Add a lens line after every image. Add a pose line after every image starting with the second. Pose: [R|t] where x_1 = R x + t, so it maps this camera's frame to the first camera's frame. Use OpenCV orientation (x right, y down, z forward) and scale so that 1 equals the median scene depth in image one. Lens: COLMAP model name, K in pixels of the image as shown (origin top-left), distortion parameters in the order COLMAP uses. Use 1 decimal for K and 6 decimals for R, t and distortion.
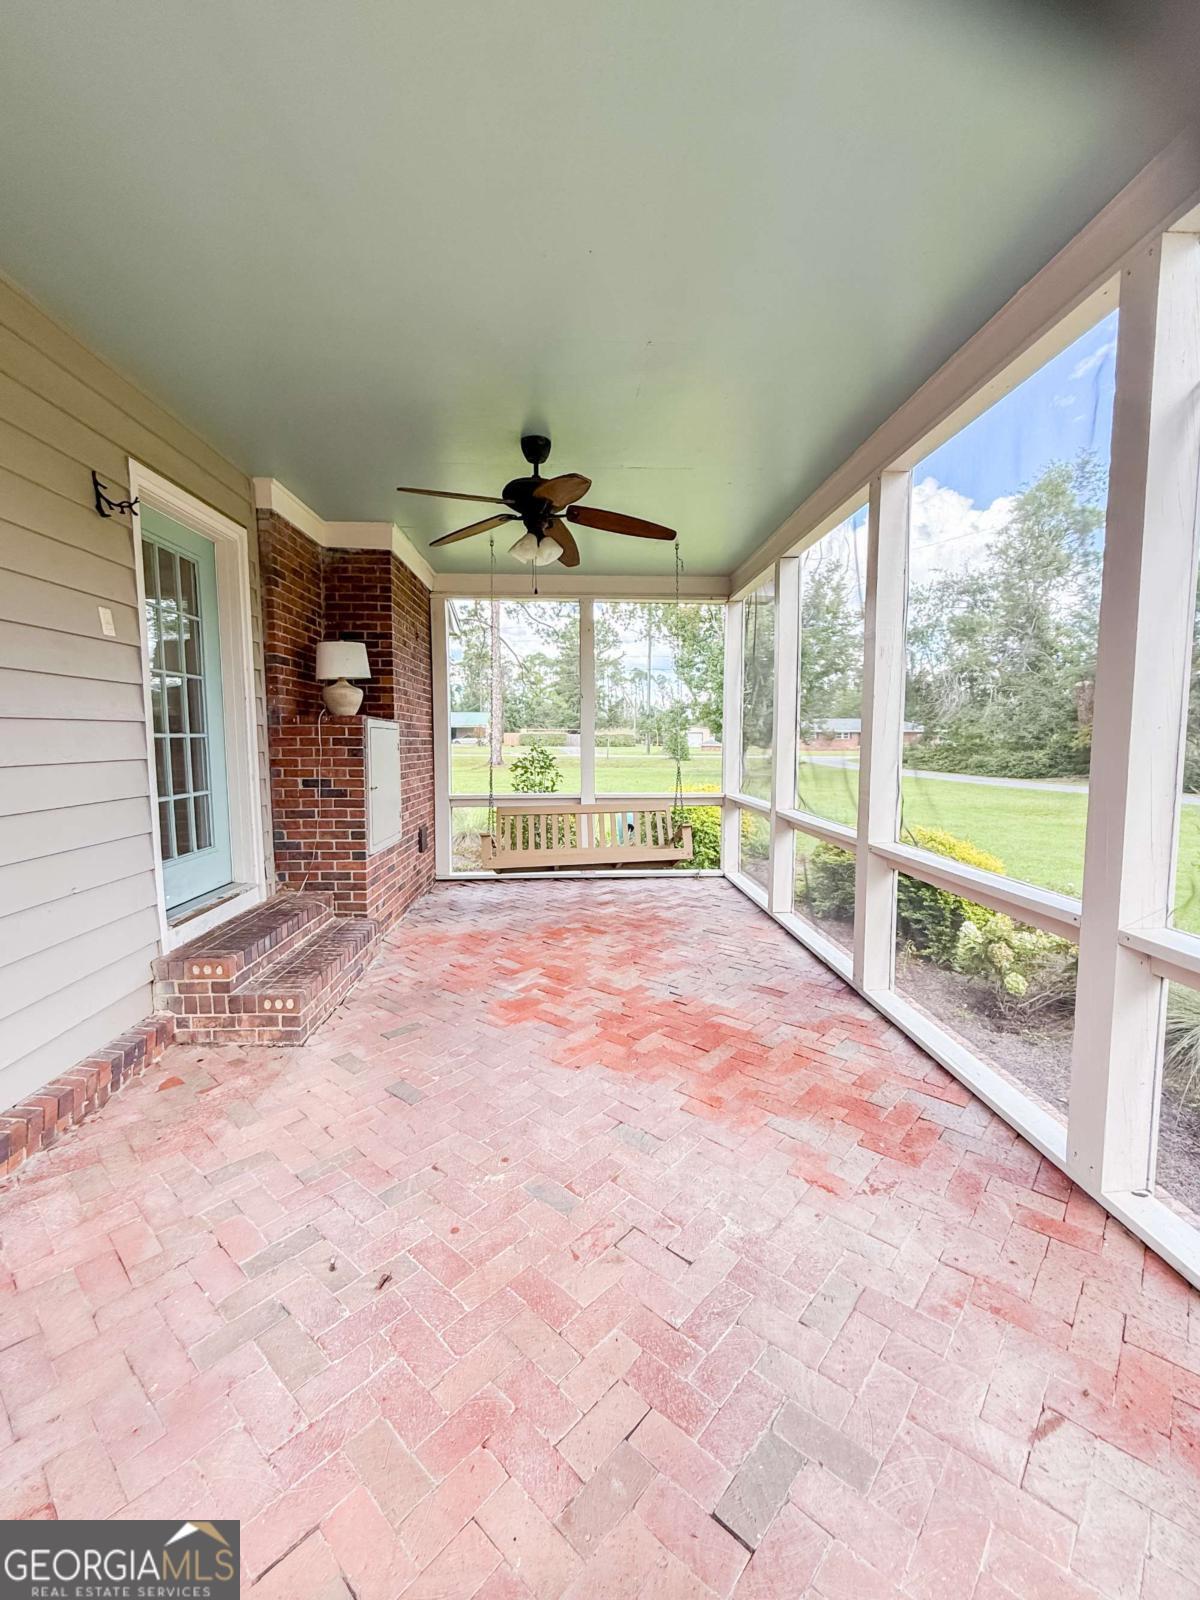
lens RADIAL K [[668.4, 0, 603.2], [0, 668.4, 796.8], [0, 0, 1]] dist [0.012373, -0.000566]
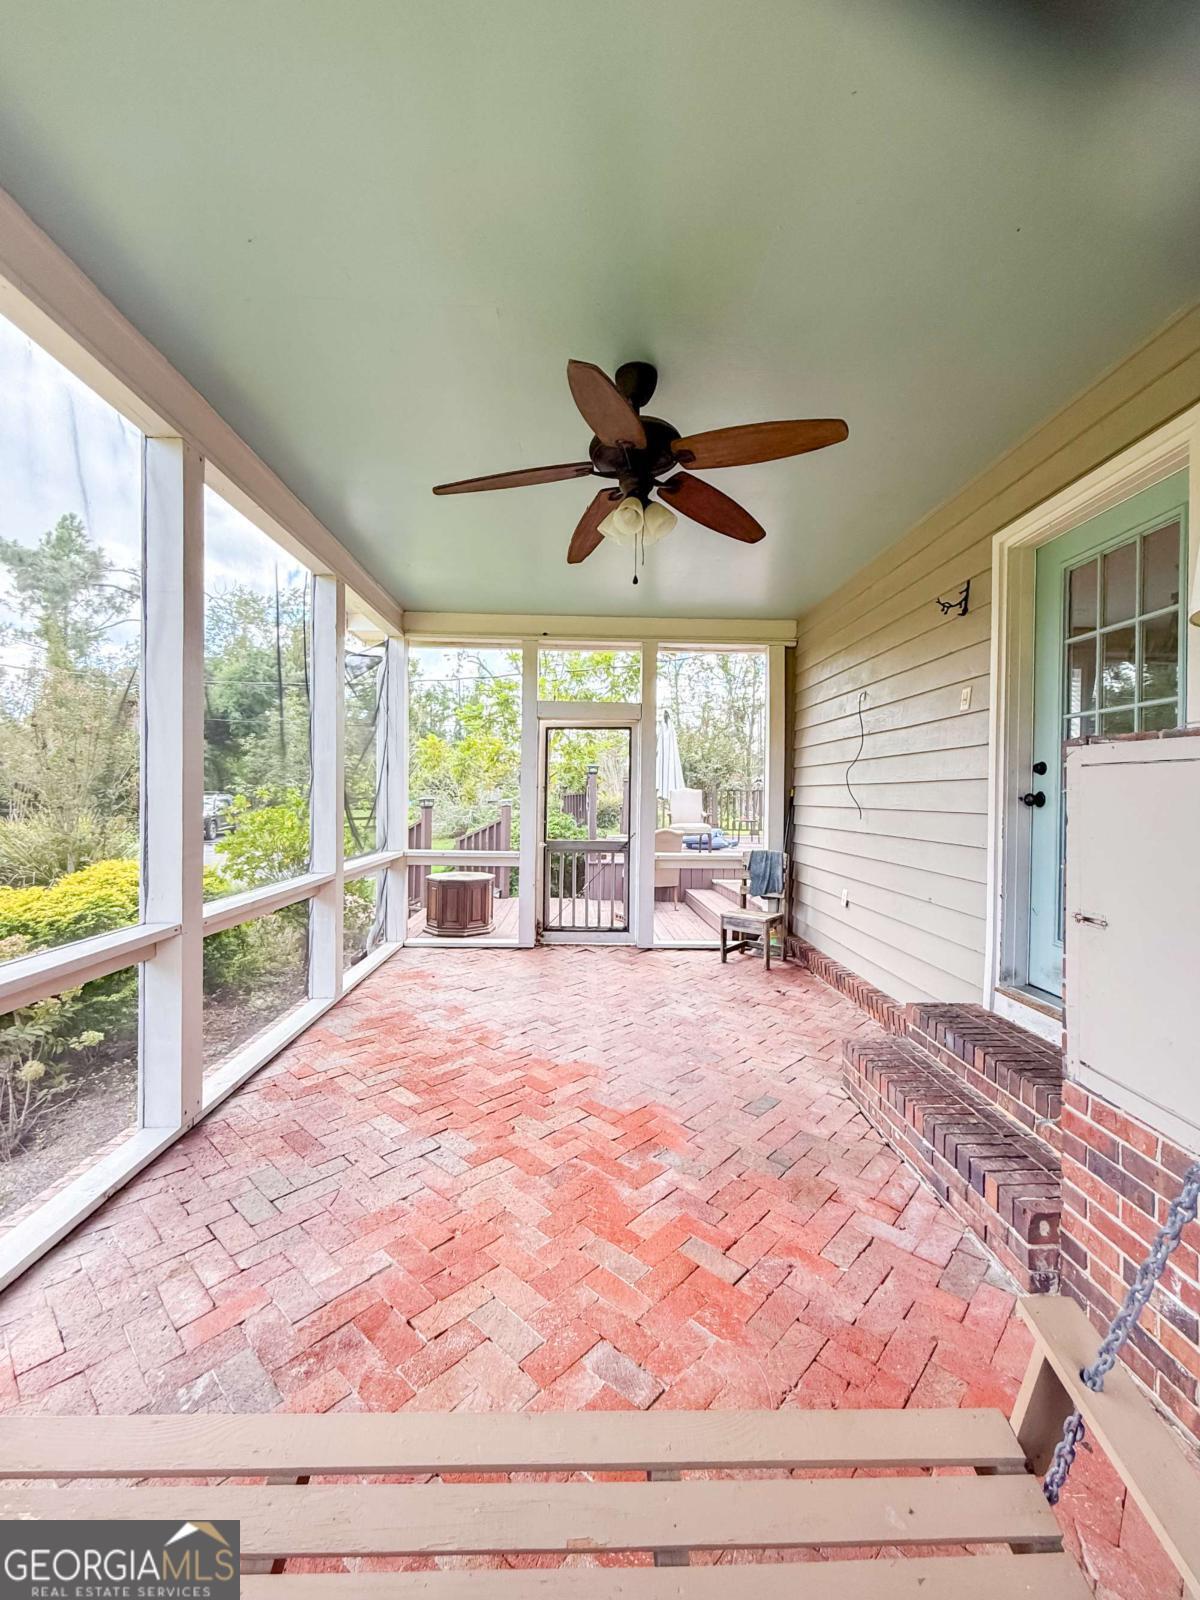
lens RADIAL K [[668.4, 0, 603.2], [0, 668.4, 796.8], [0, 0, 1]] dist [0.012373, -0.000566]
pose [[-0.999649, -0.012047, 0.023582, -0.083480], [-0.009694, 0.995190, 0.097481, -0.142707], [-0.024643, 0.097218, -0.994958, 1.656350]]
